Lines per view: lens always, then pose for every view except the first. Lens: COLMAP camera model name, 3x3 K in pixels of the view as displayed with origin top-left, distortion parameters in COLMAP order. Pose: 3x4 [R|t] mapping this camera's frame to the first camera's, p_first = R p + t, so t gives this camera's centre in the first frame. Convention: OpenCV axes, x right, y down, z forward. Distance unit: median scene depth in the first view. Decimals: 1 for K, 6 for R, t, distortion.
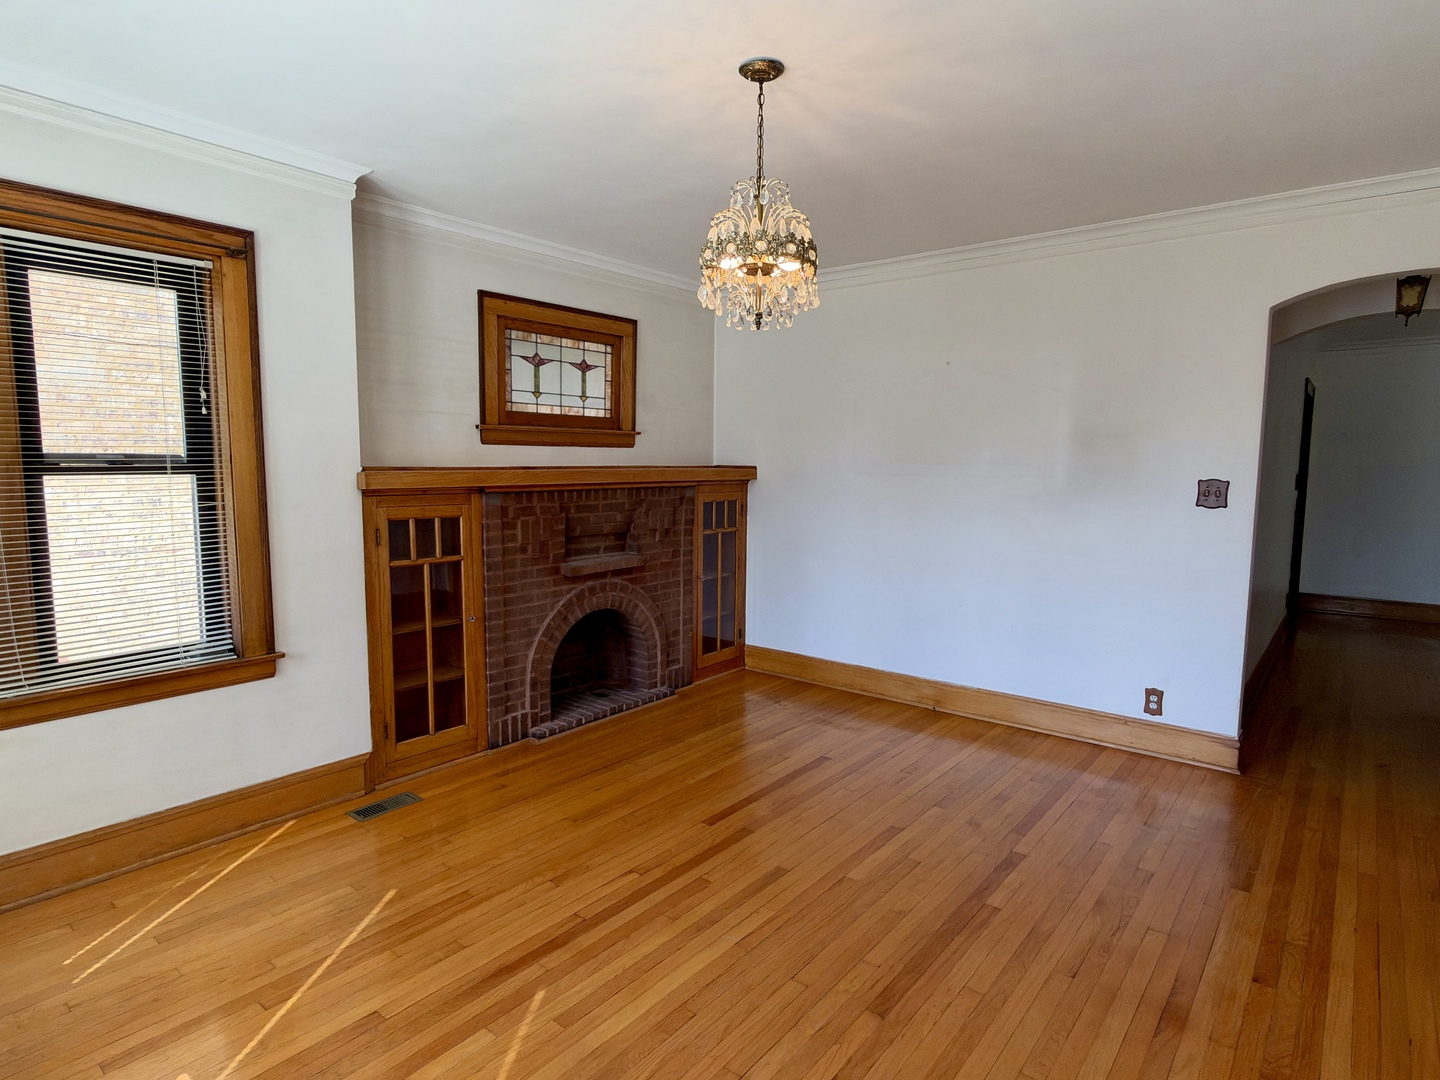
lens RADIAL K [[802.8, 0, 712.7], [0, 802.8, 544.5], [0, 0, 1]] dist [-0.003673, -0.000950]
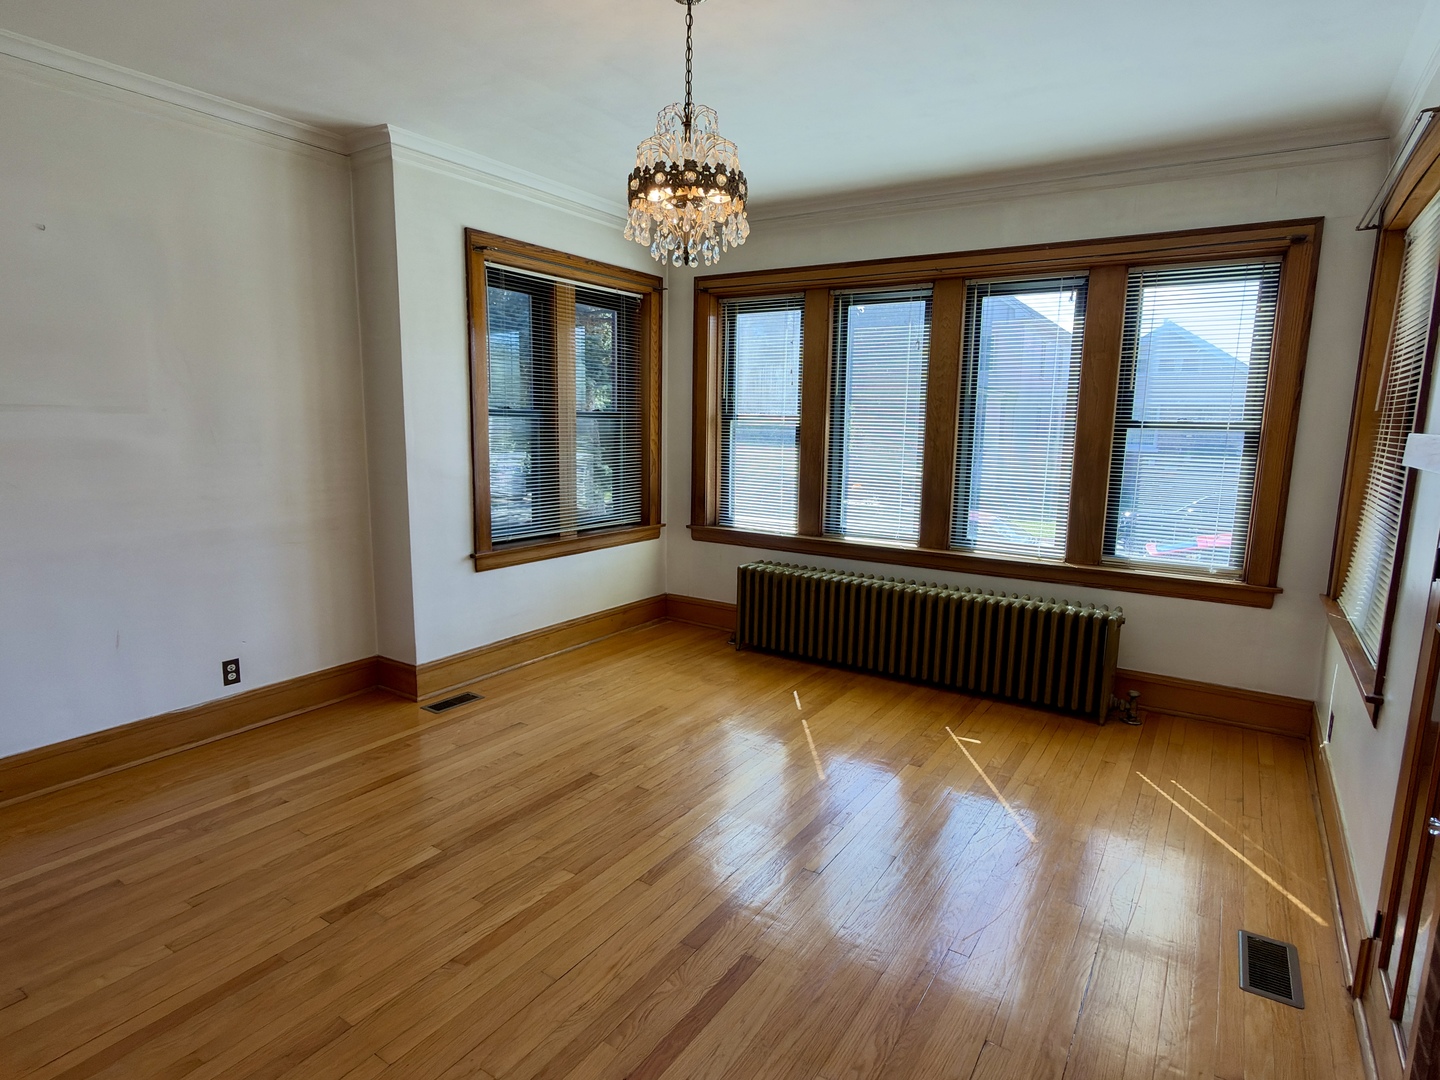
lens RADIAL K [[780.0, 0, 698.8], [0, 780.0, 544.5], [0, 0, 1]] dist [-0.002266, -0.000746]
pose [[-0.996109, -0.006821, -0.087871, 0.072695], [-0.029621, 0.964915, 0.260885, -0.111543], [0.083009, 0.262472, -0.961362, 1.184923]]
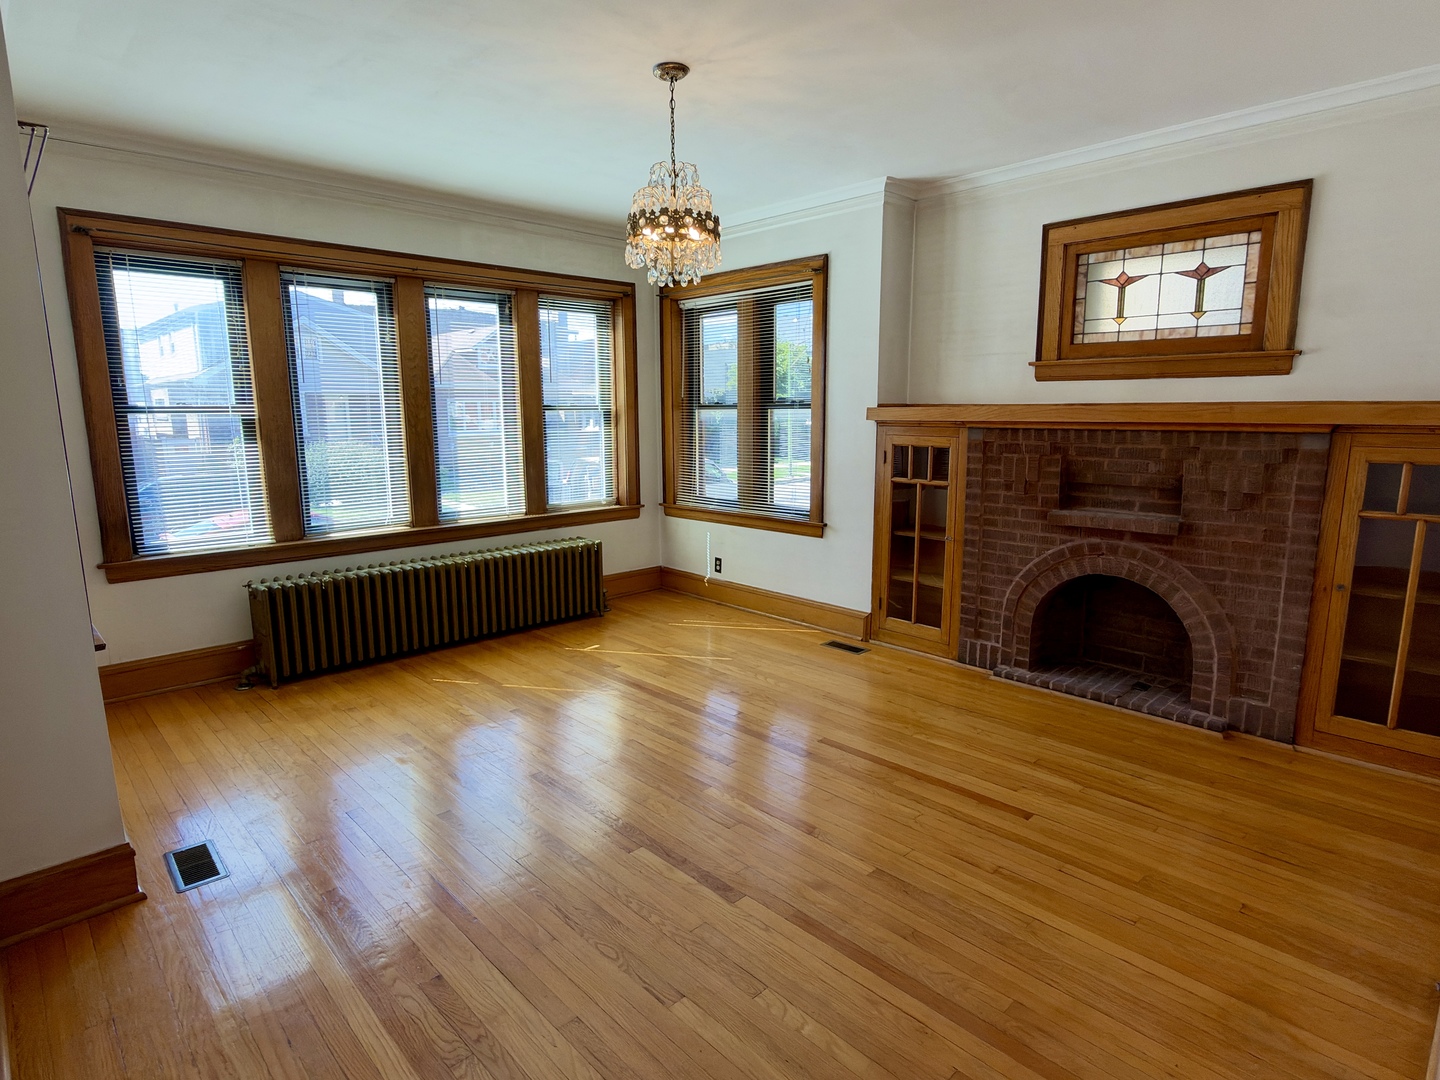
lens RADIAL K [[802.8, 0, 712.7], [0, 802.8, 544.5], [0, 0, 1]] dist [-0.003673, -0.000950]
pose [[-0.136486, 0.162882, -0.977160, 0.787018], [-0.098337, 0.979291, 0.176973, -0.062316], [0.985749, 0.120245, -0.117642, 0.741598]]
